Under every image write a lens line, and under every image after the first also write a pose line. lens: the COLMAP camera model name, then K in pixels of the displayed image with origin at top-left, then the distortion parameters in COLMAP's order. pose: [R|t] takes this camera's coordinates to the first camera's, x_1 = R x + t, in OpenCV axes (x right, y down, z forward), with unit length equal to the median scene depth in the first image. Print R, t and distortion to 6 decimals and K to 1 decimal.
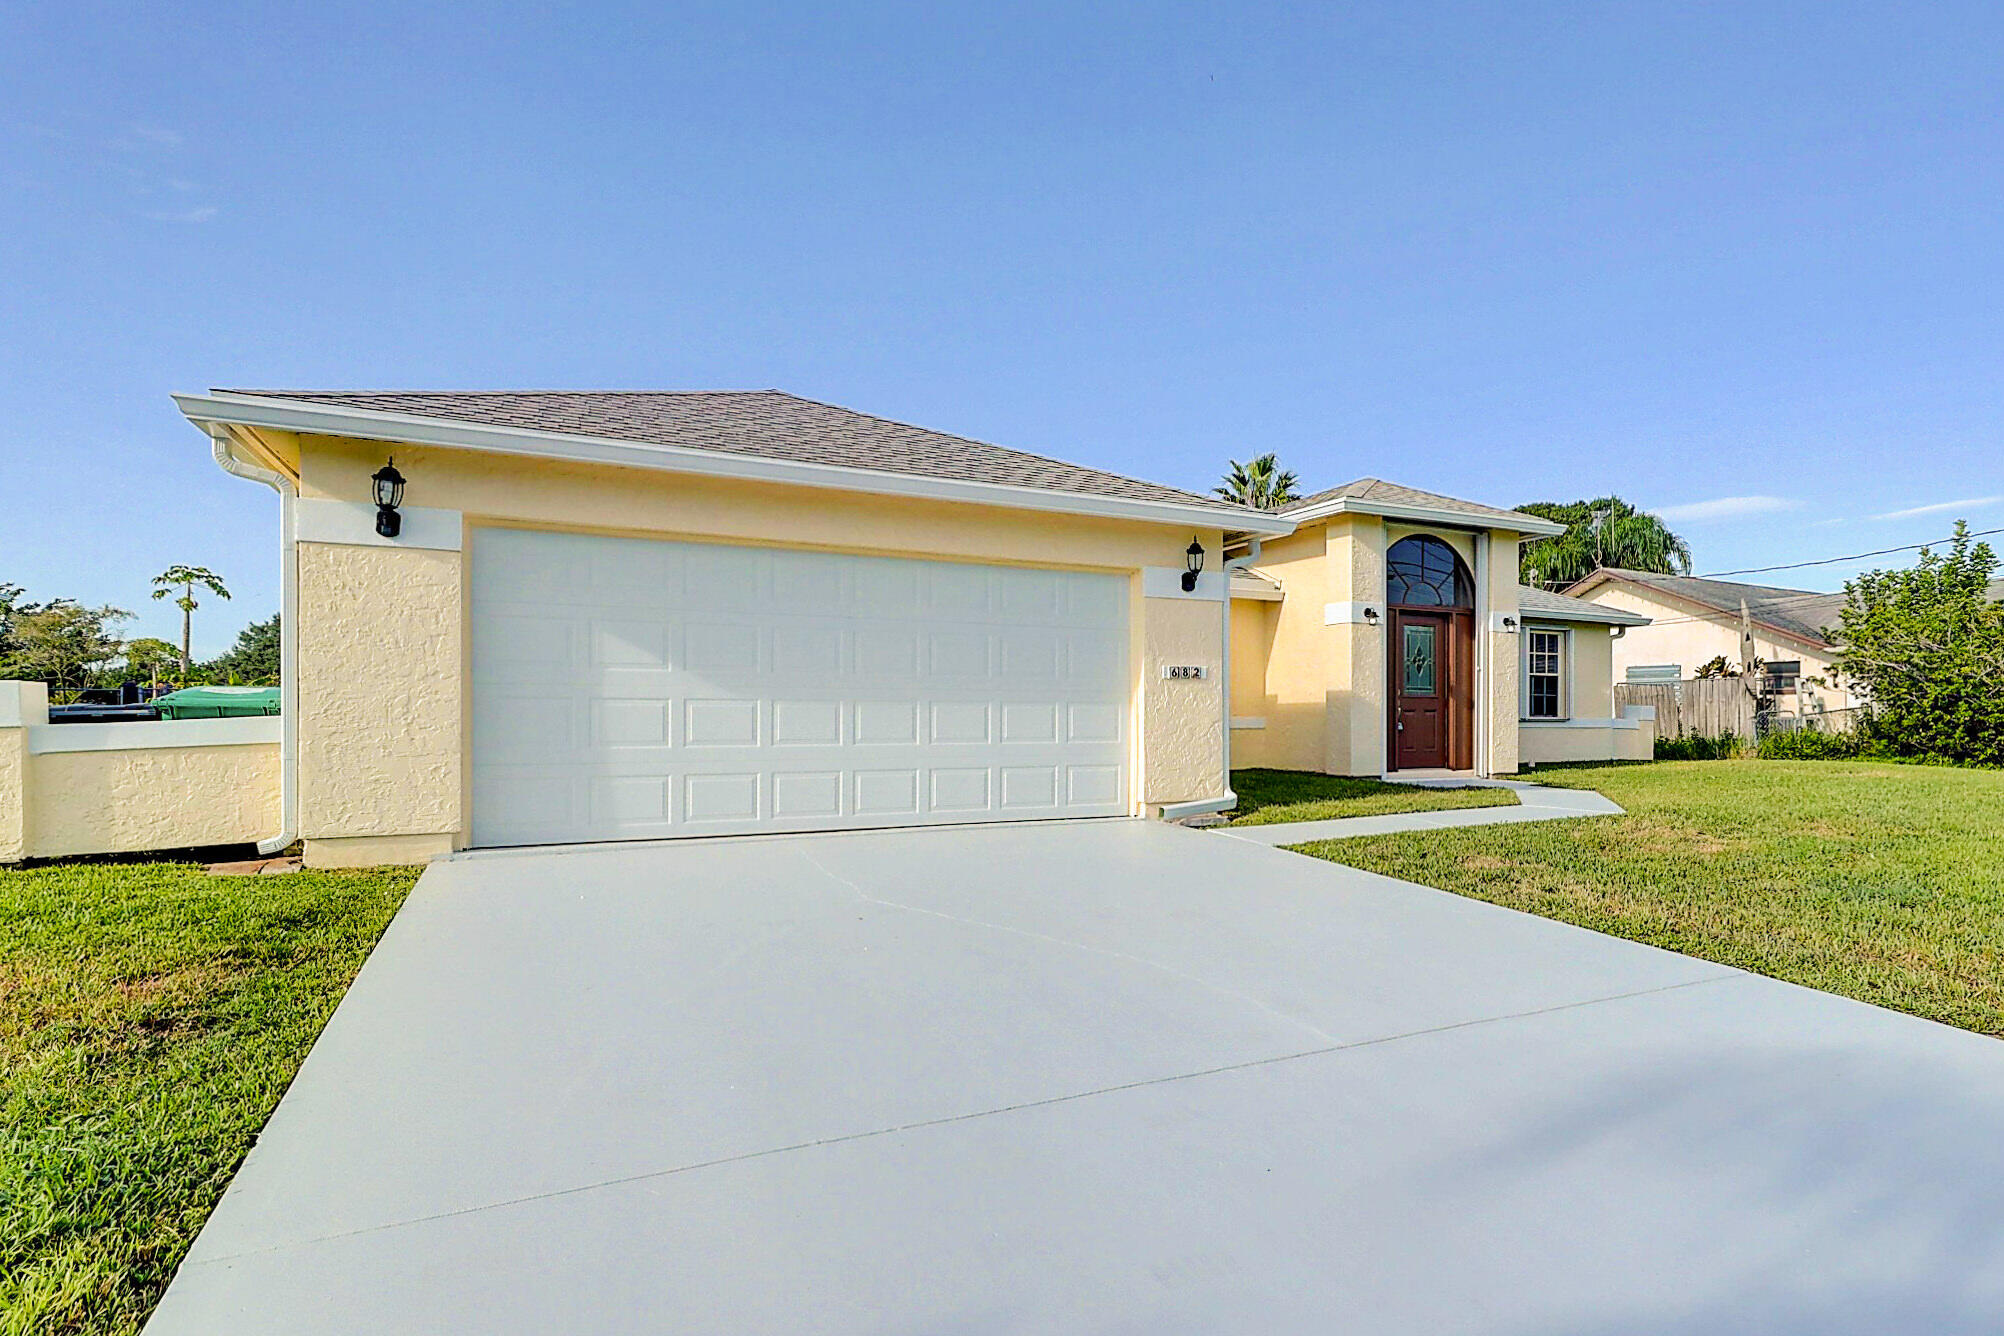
lens RADIAL K [[992.8, 0, 1061.9], [0, 992.8, 720.3], [0, 0, 1]] dist [-0.000878, 0.000323]
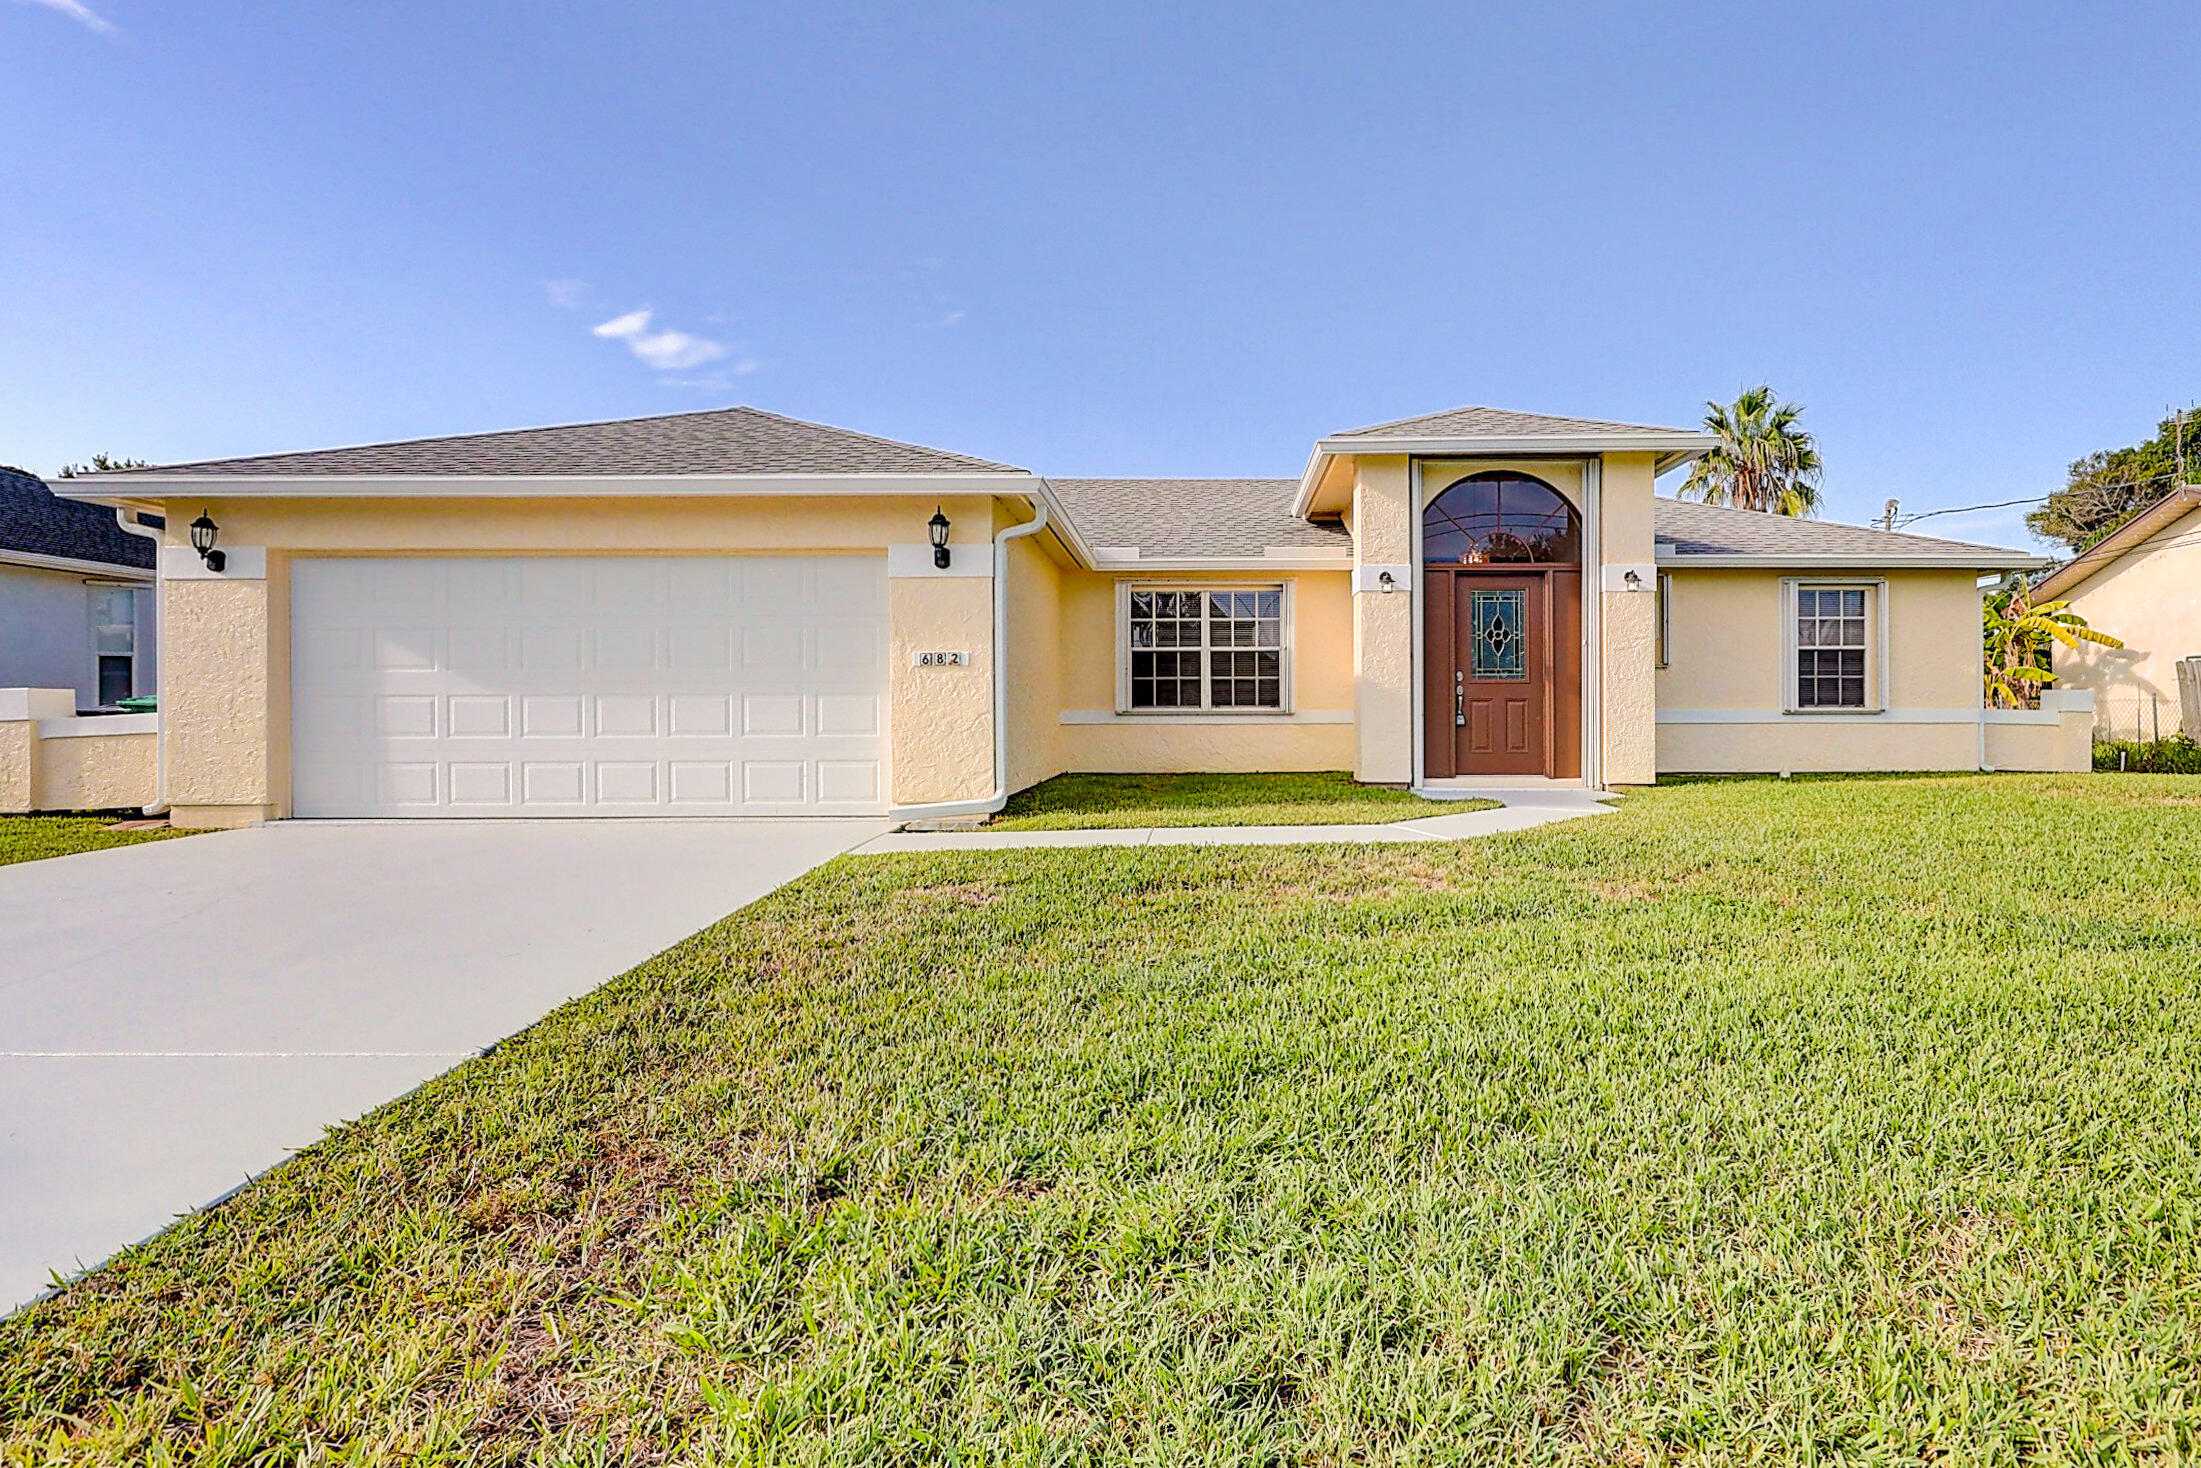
lens RADIAL K [[995.3, 0, 1118.0], [0, 995.3, 728.9], [0, 0, 1]] dist [0.002718, -0.000734]
pose [[0.893479, -0.000710, -0.449105, 0.673506], [0.003804, 0.999975, 0.005987, 0.010394], [0.449089, -0.007058, 0.893459, 0.267022]]
